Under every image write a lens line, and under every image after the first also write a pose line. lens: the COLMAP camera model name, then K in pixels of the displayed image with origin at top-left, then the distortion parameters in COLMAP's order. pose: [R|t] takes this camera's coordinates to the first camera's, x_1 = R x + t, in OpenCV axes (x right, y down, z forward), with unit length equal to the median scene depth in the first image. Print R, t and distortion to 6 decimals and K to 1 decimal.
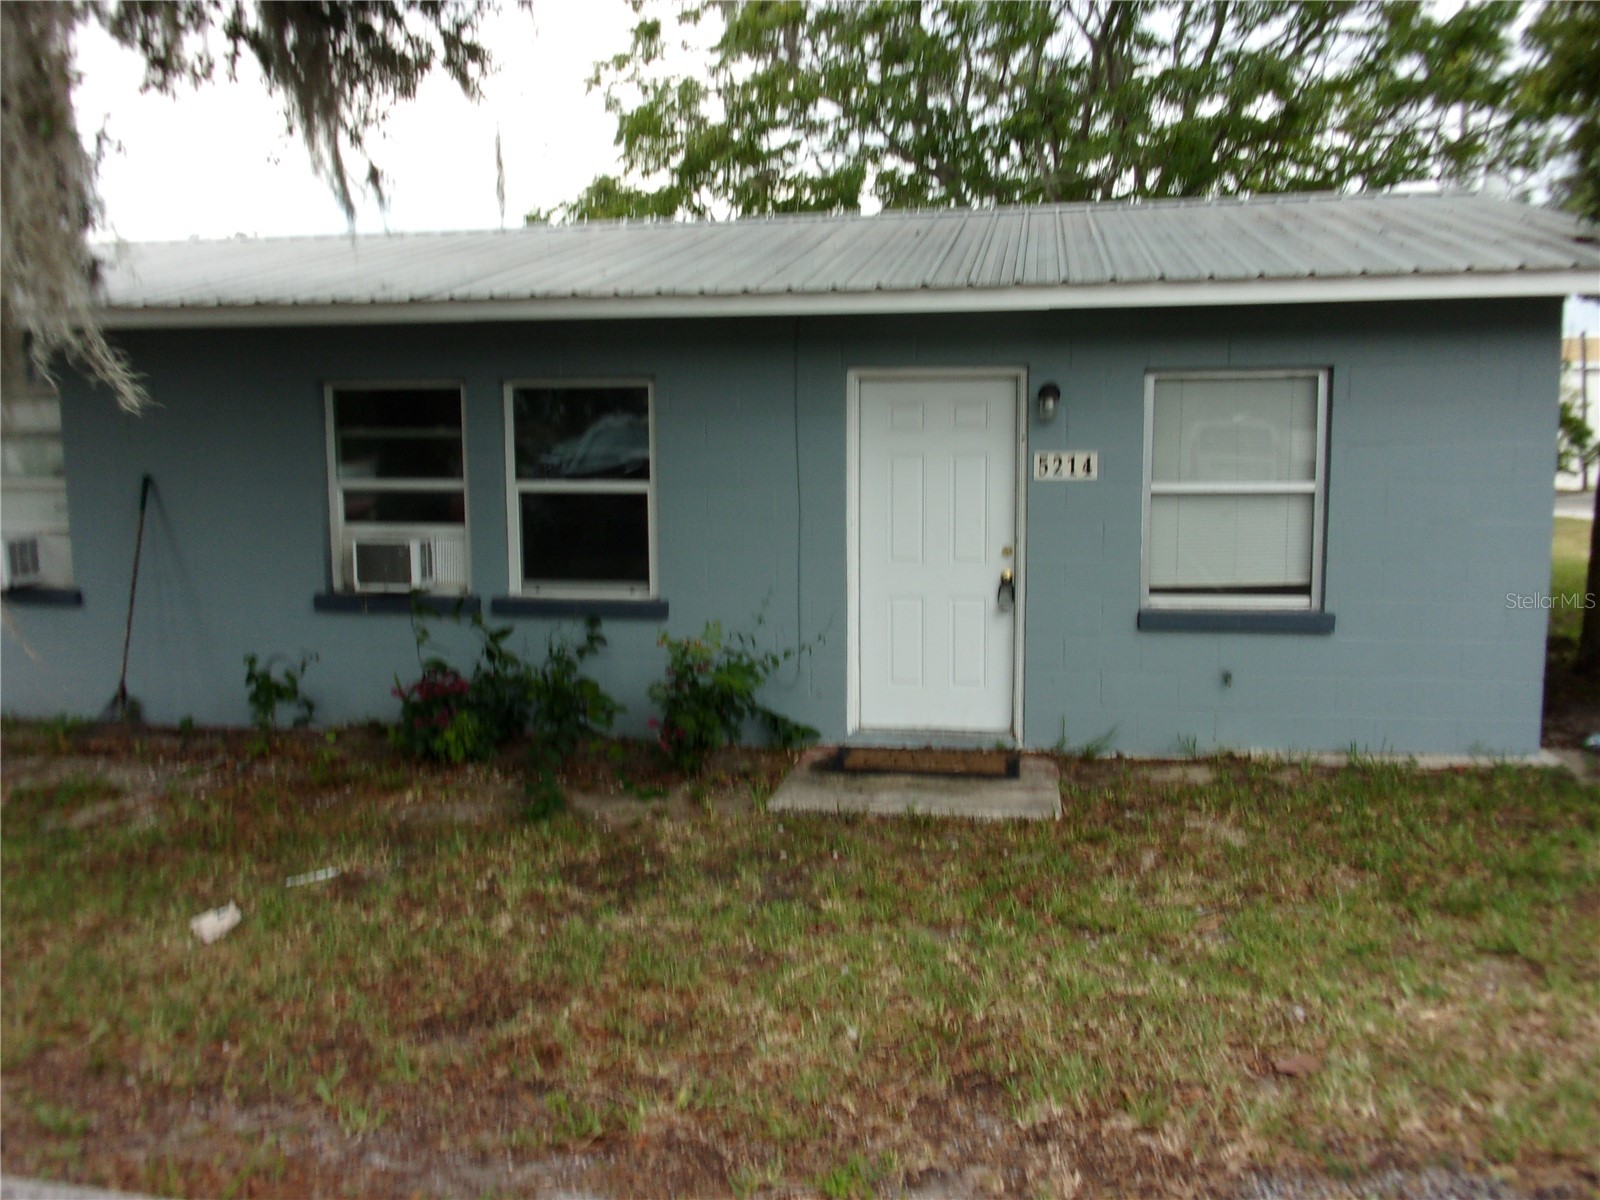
lens RADIAL K [[1305.8, 0, 800.0], [0, 1305.8, 600.0], [0, 0, 1]] dist [0.009857, -0.039567]
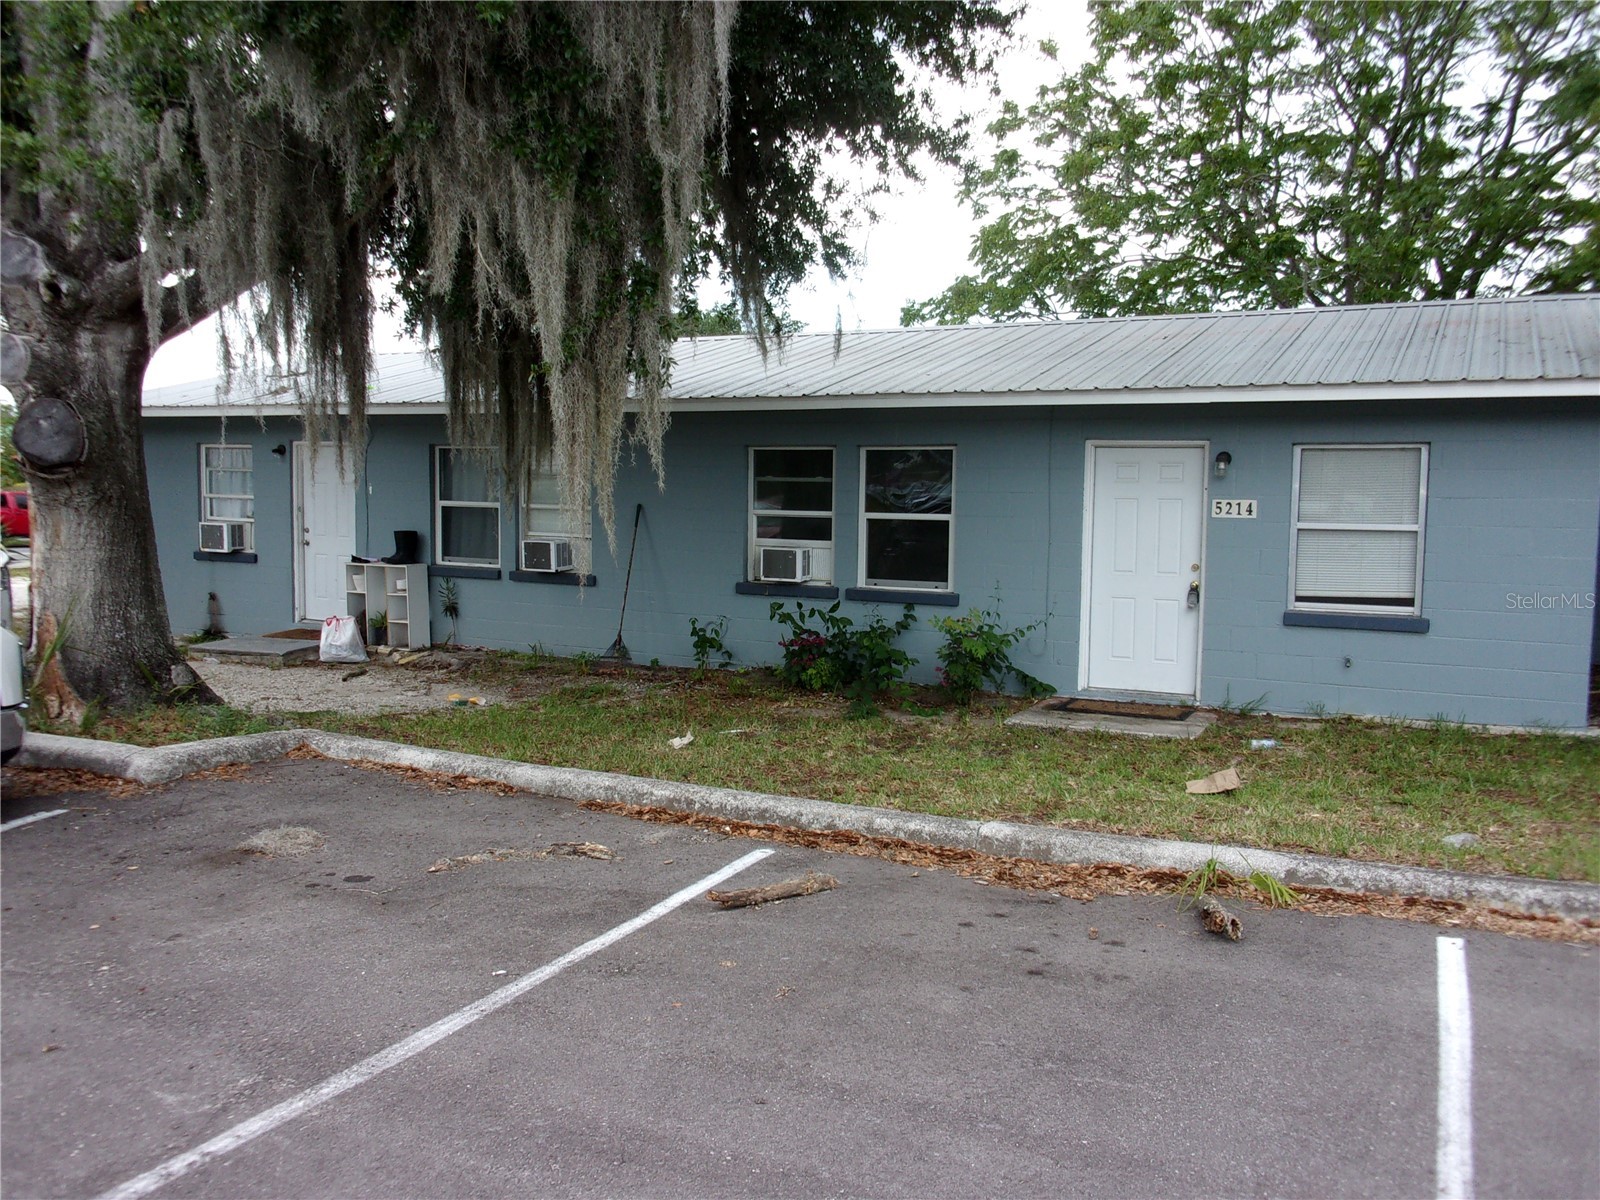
lens RADIAL K [[1319.3, 0, 793.1], [0, 1319.3, 603.1], [0, 0, 1]] dist [-0.004185, -0.002222]
pose [[0.952733, 0.040901, -0.301042, 0.176884], [-0.050459, 0.998437, -0.024041, 0.058156], [0.299588, 0.038095, 0.953308, -0.504146]]
